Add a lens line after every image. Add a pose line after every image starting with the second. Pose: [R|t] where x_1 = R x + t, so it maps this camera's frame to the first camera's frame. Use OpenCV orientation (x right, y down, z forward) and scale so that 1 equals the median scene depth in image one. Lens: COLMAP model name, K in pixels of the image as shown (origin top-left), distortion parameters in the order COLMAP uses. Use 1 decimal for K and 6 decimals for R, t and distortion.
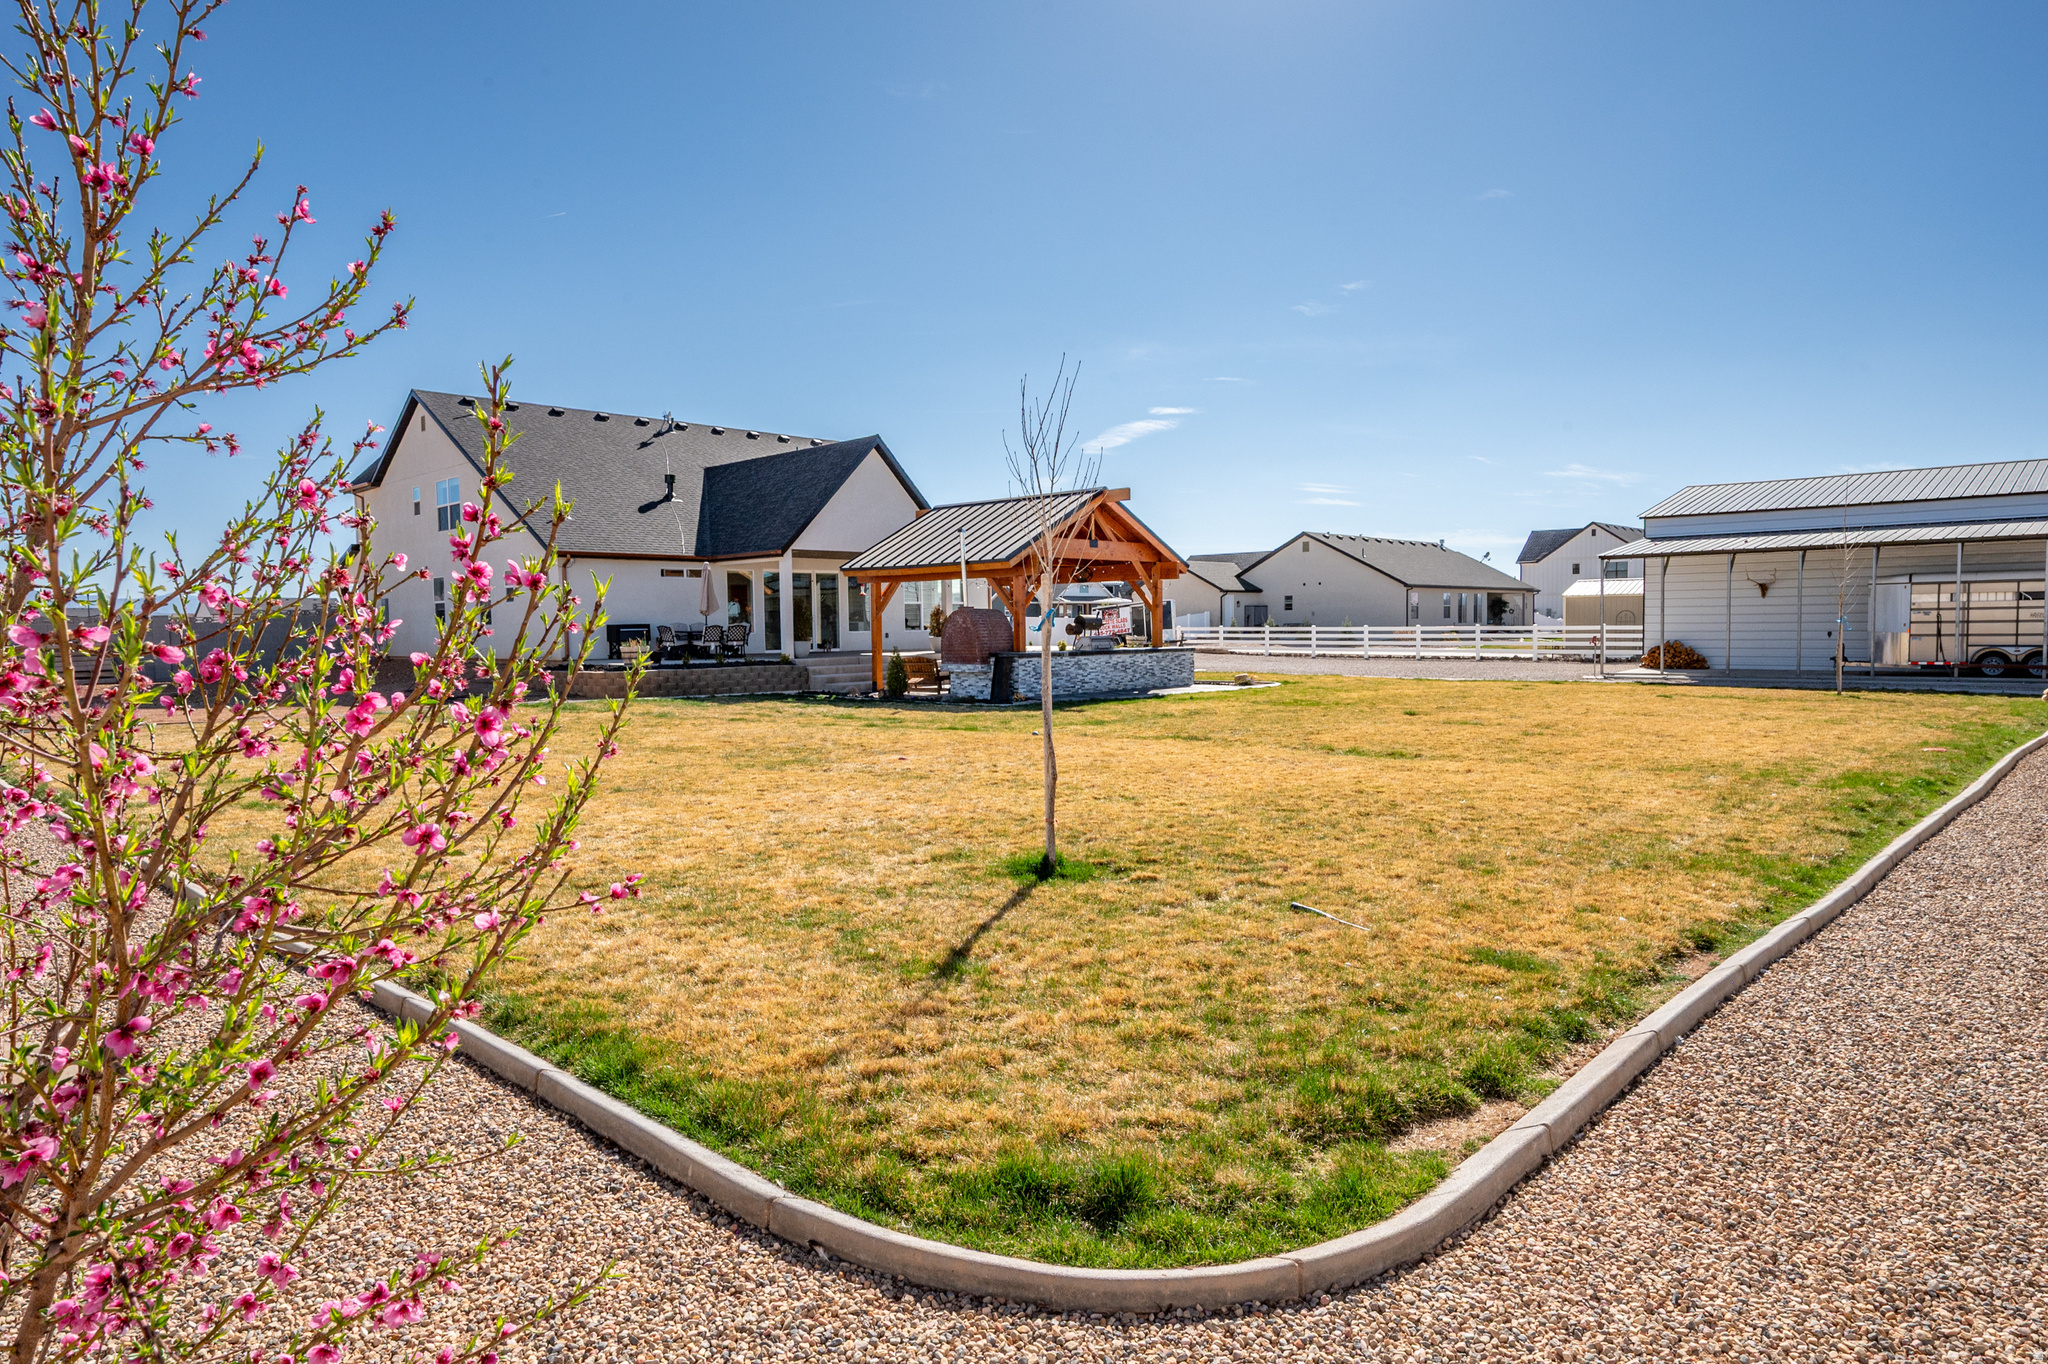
lens RADIAL K [[1182.7, 0, 1027.6], [0, 1182.7, 644.4], [0, 0, 1]] dist [0.001973, -0.000083]
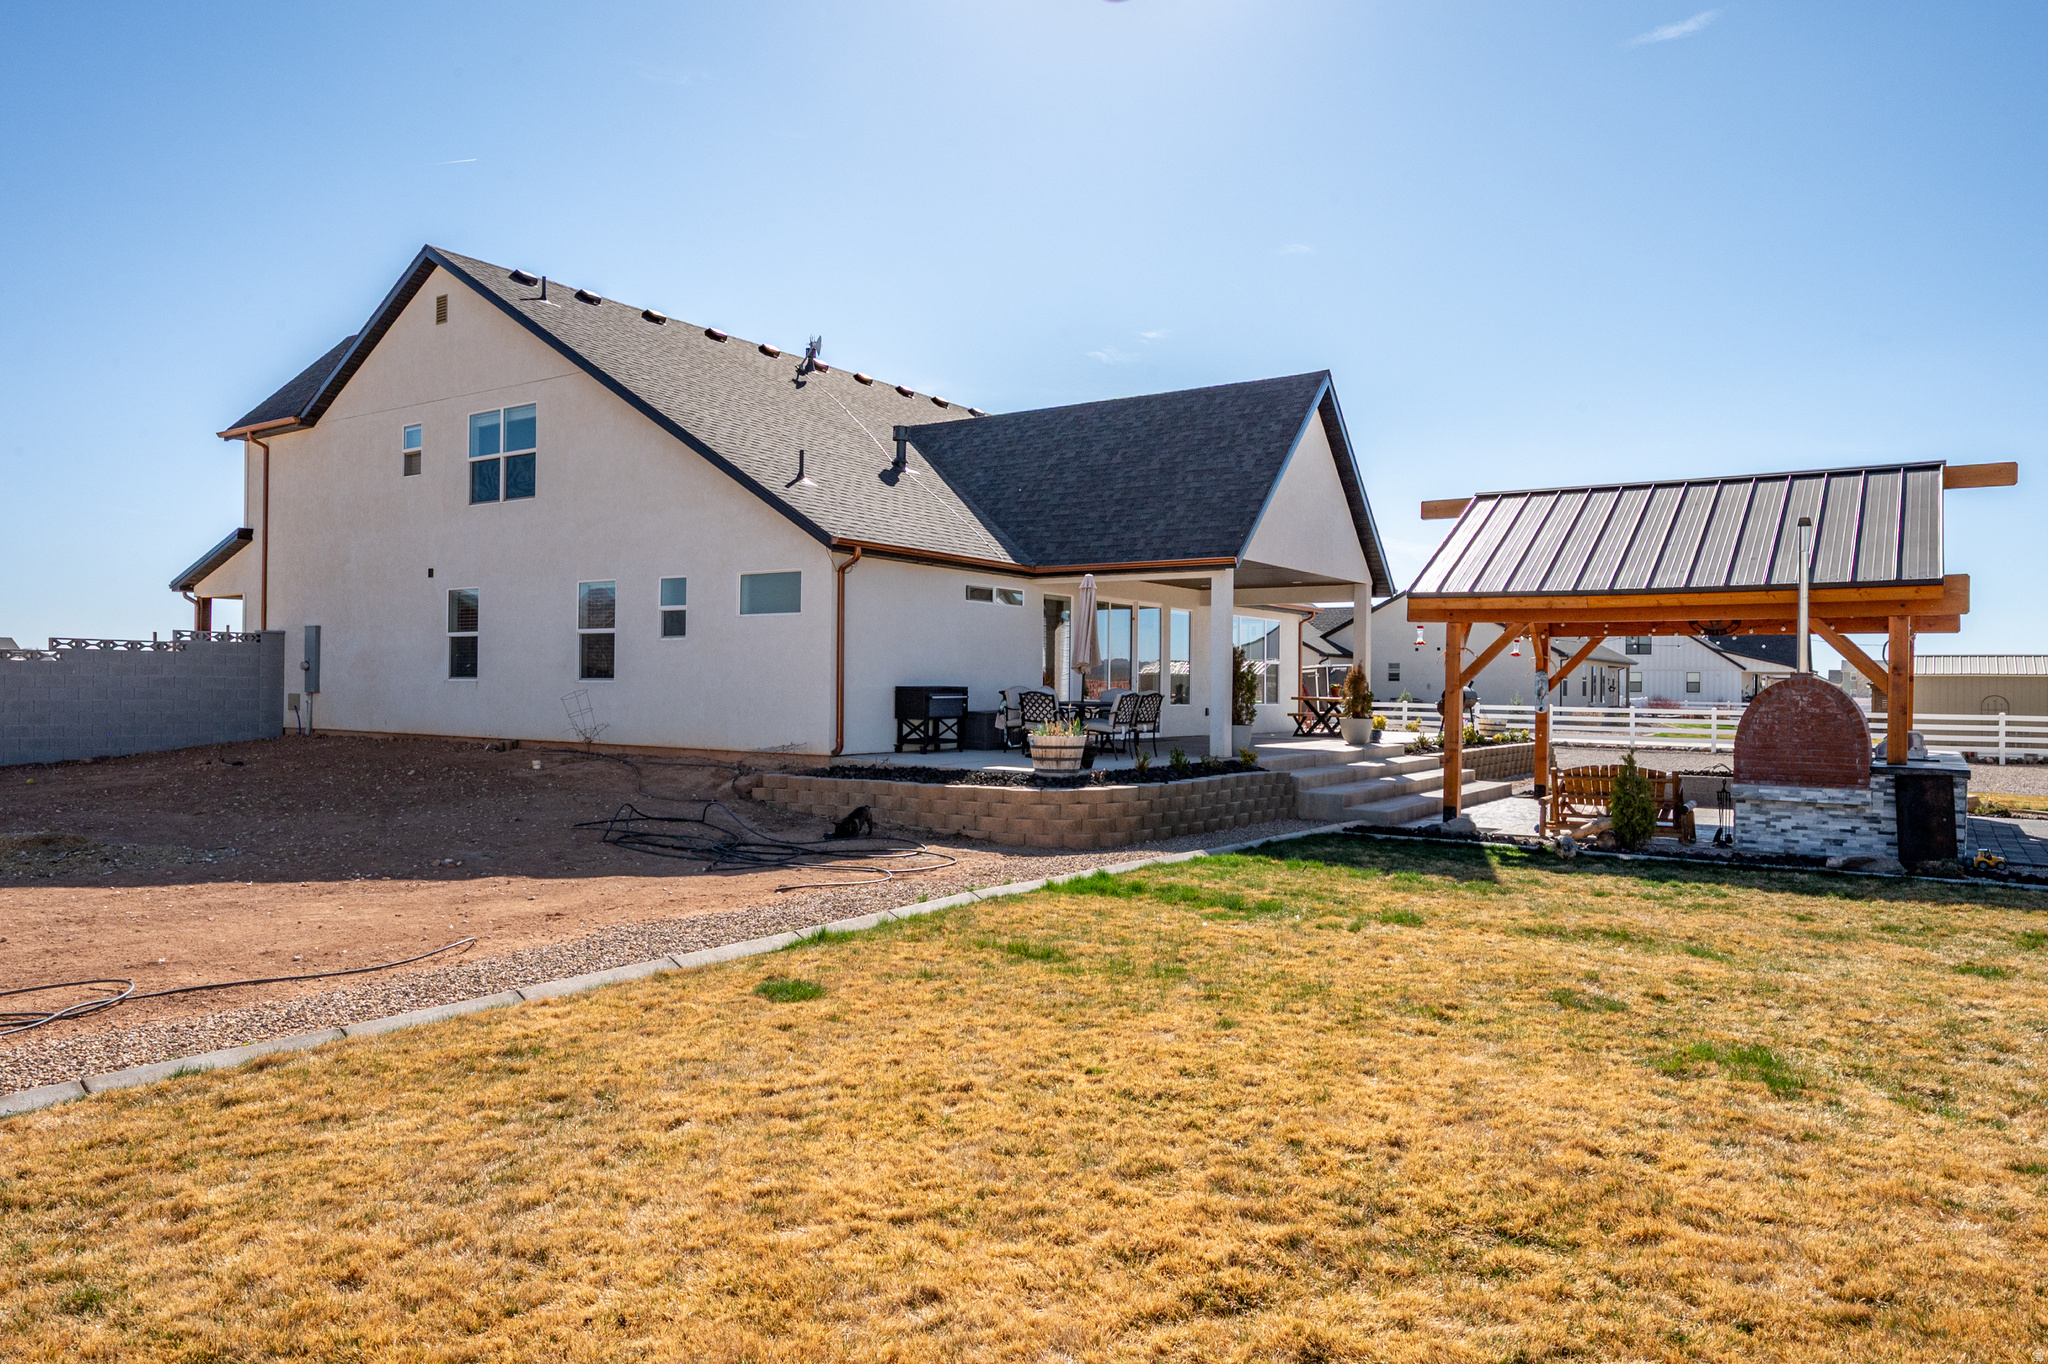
lens RADIAL K [[1317.4, 0, 1024.0], [0, 1317.4, 682.0], [0, 0, 1]] dist [0.000596, 0.000309]
pose [[0.982740, 0.022417, 0.183628, -0.379326], [-0.017754, 0.999478, -0.027003, -0.003585], [-0.184137, 0.023277, 0.982625, 0.387342]]
